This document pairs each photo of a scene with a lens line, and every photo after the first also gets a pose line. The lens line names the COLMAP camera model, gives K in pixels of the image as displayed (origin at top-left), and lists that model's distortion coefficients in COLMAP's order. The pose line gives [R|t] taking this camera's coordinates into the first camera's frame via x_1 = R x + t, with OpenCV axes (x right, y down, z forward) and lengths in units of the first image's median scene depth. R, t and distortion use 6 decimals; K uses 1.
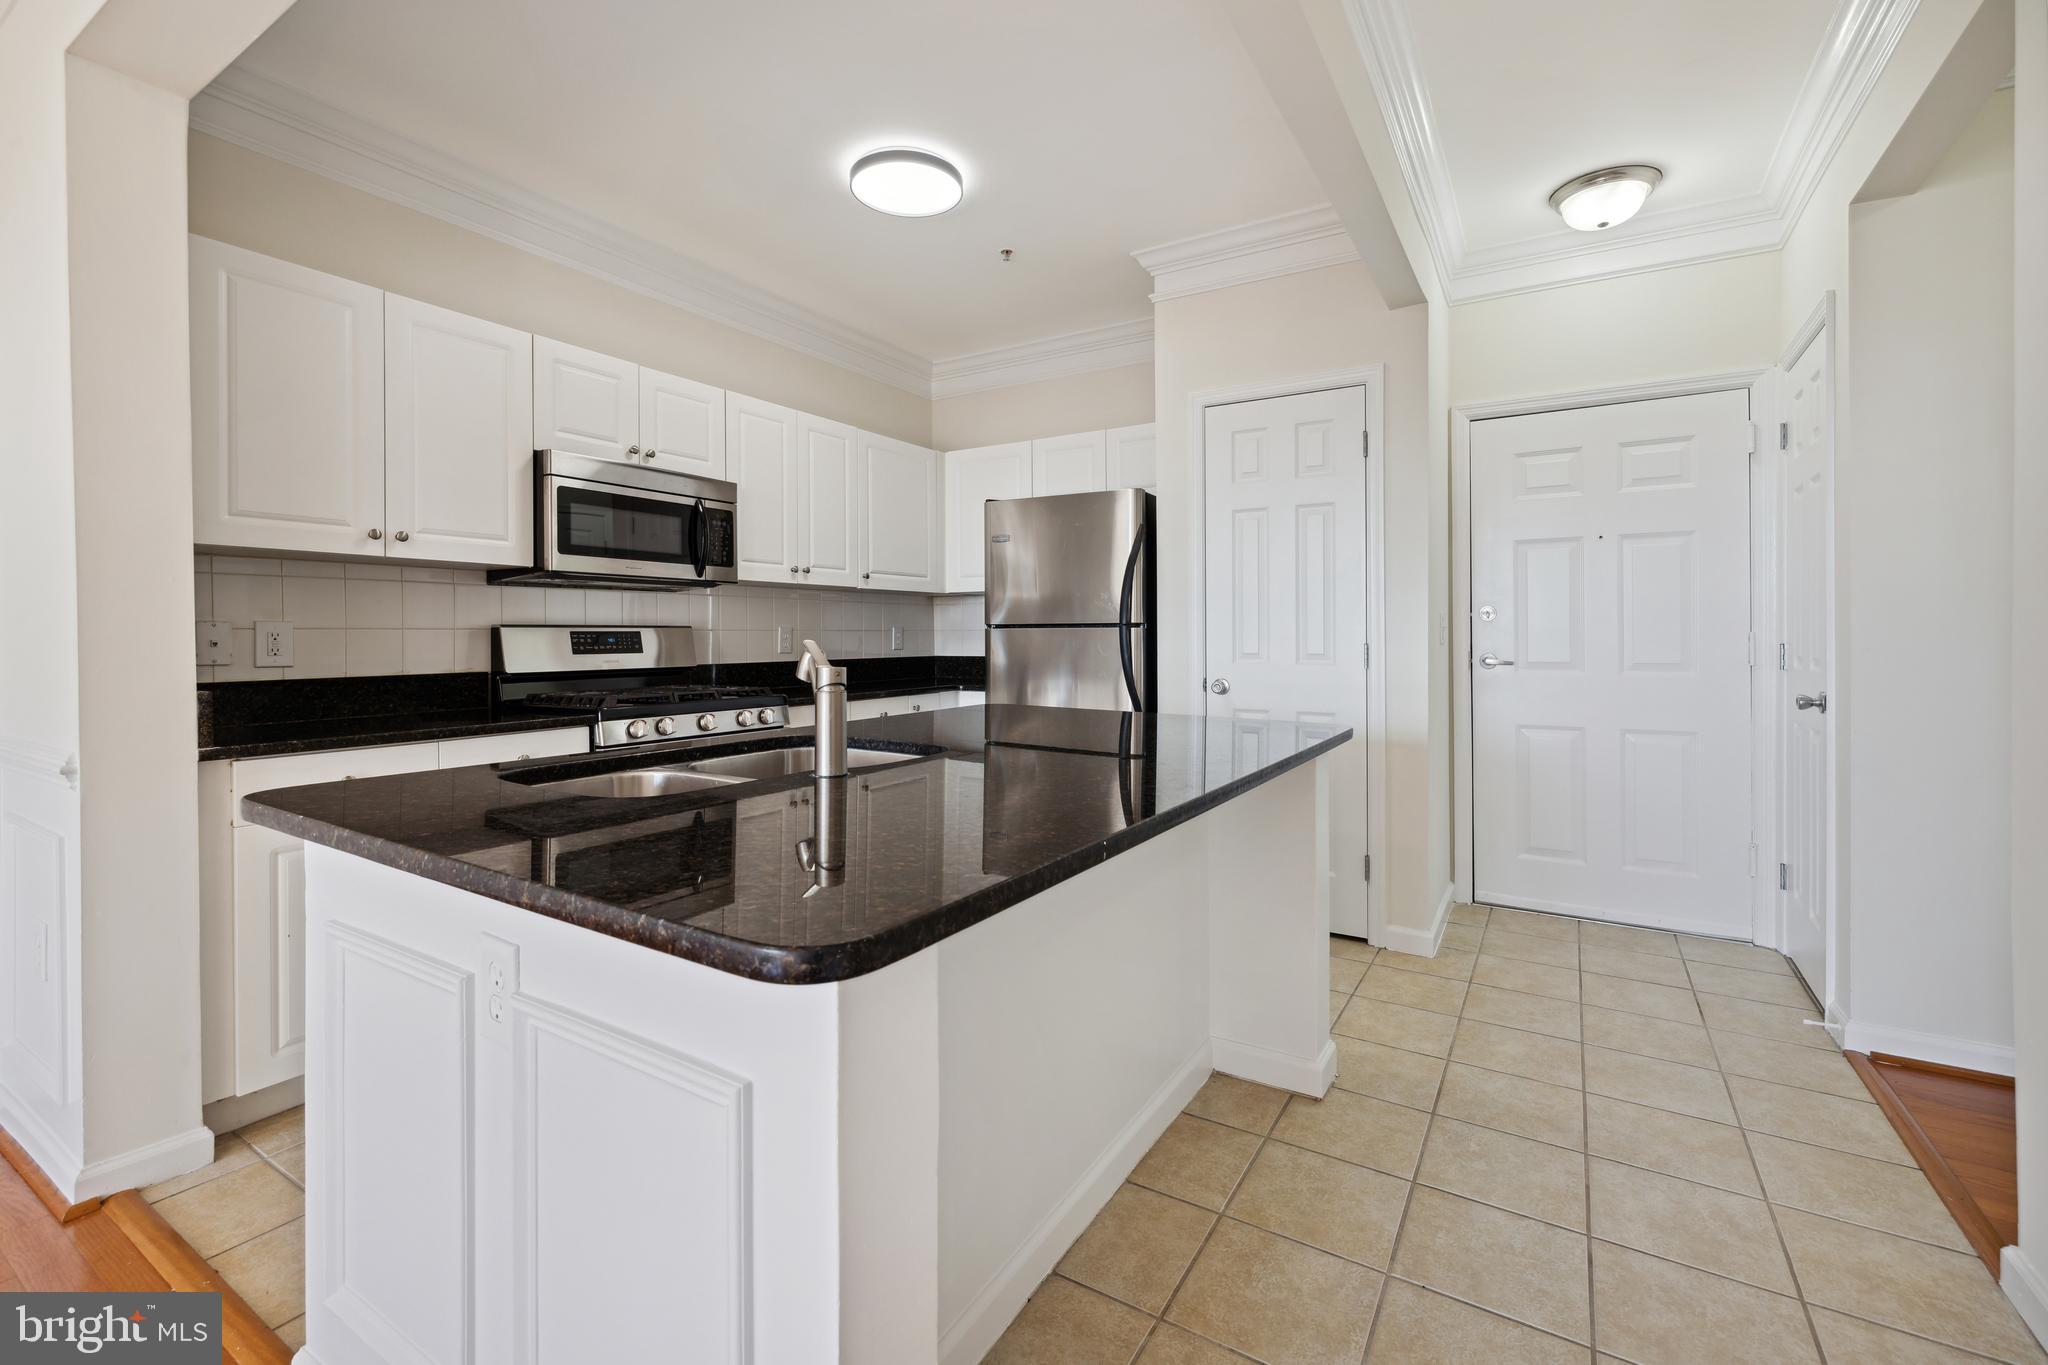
lens RADIAL K [[881.5, 0, 1029.1], [0, 881.5, 643.8], [0, 0, 1]] dist [0.000999, -0.000045]
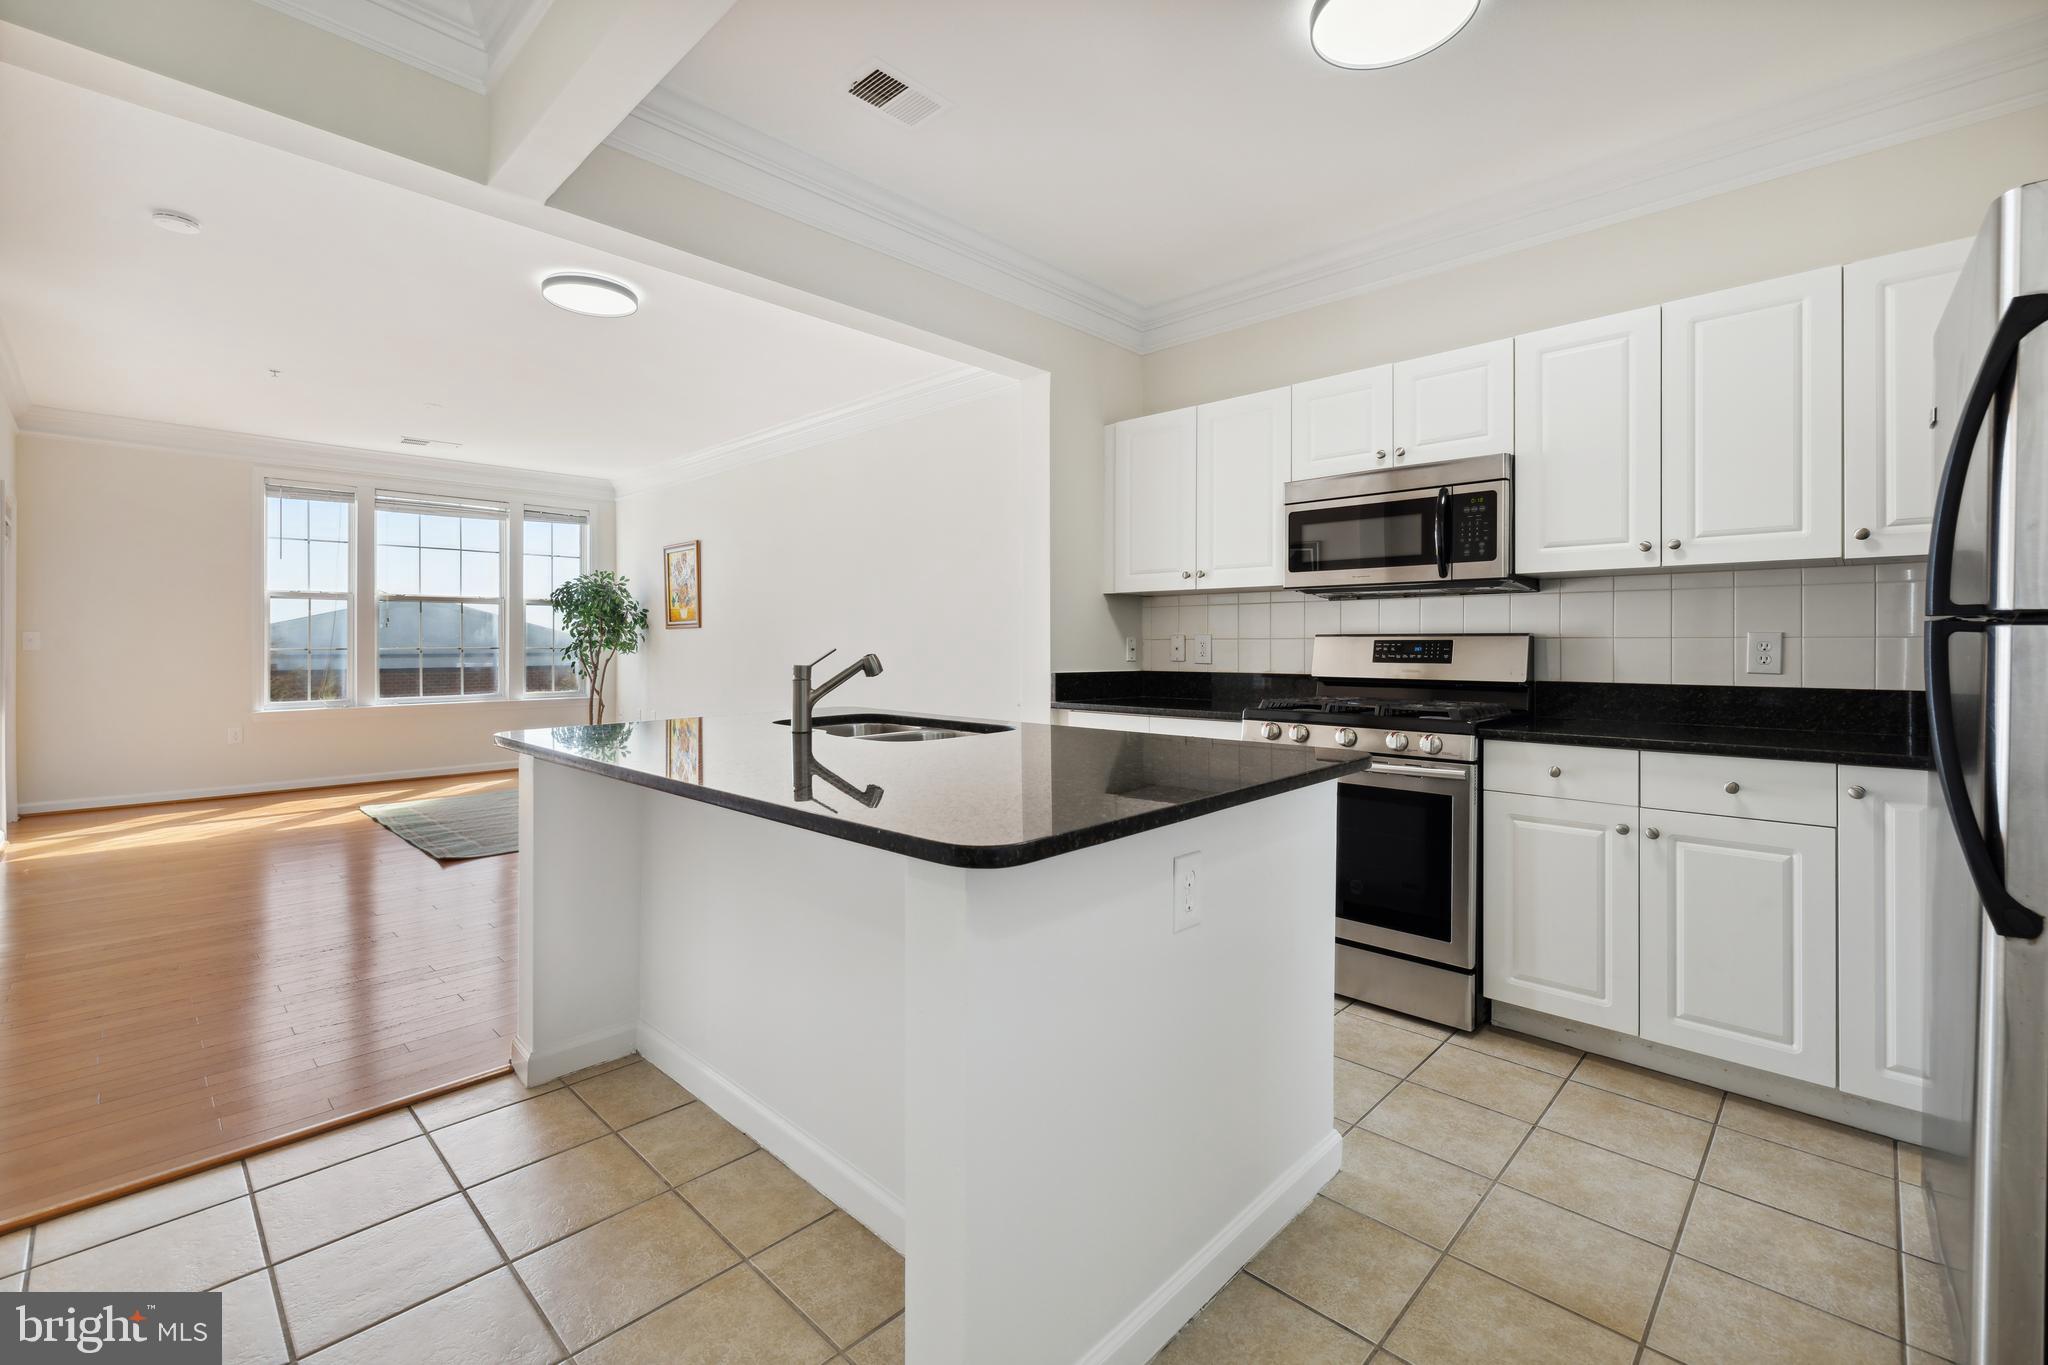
lens RADIAL K [[881.5, 0, 1021.1], [0, 881.5, 651.6], [0, 0, 1]] dist [0.000999, -0.000045]
pose [[-0.222741, 0.011199, -0.974813, 0.564267], [-0.009797, 0.999858, 0.013725, -0.010425], [0.974828, 0.012607, -0.222600, 0.788515]]
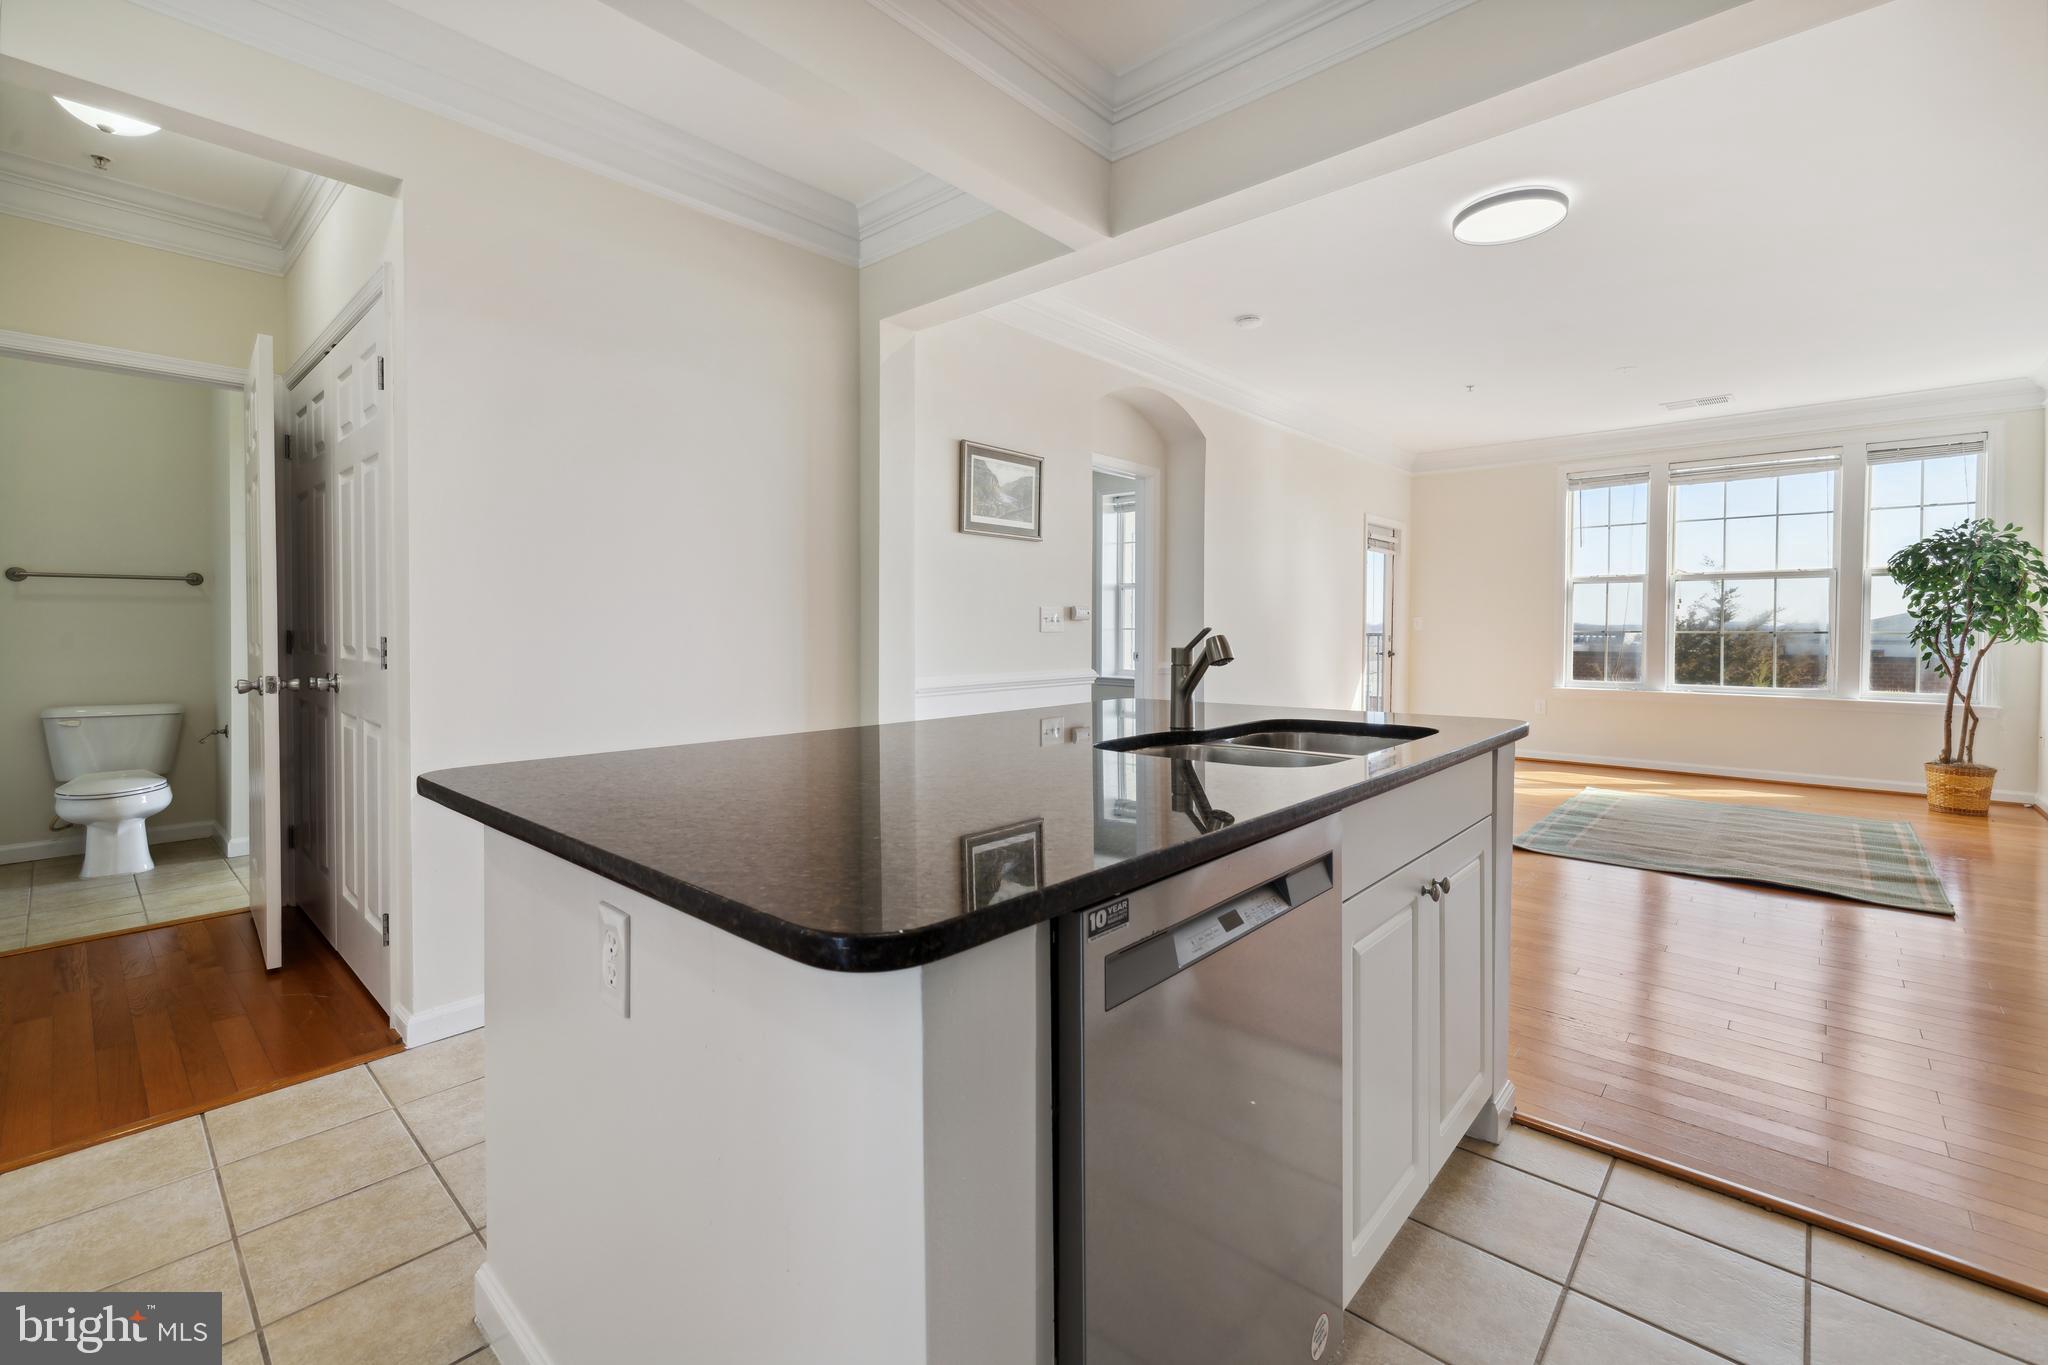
lens RADIAL K [[881.5, 0, 1029.6], [0, 881.5, 638.3], [0, 0, 1]] dist [0.000999, -0.000045]
pose [[-0.982833, -0.001443, 0.184491, -0.104463], [0.003102, 0.999699, 0.024341, -0.011970], [-0.184470, 0.024495, -0.982533, 1.058163]]
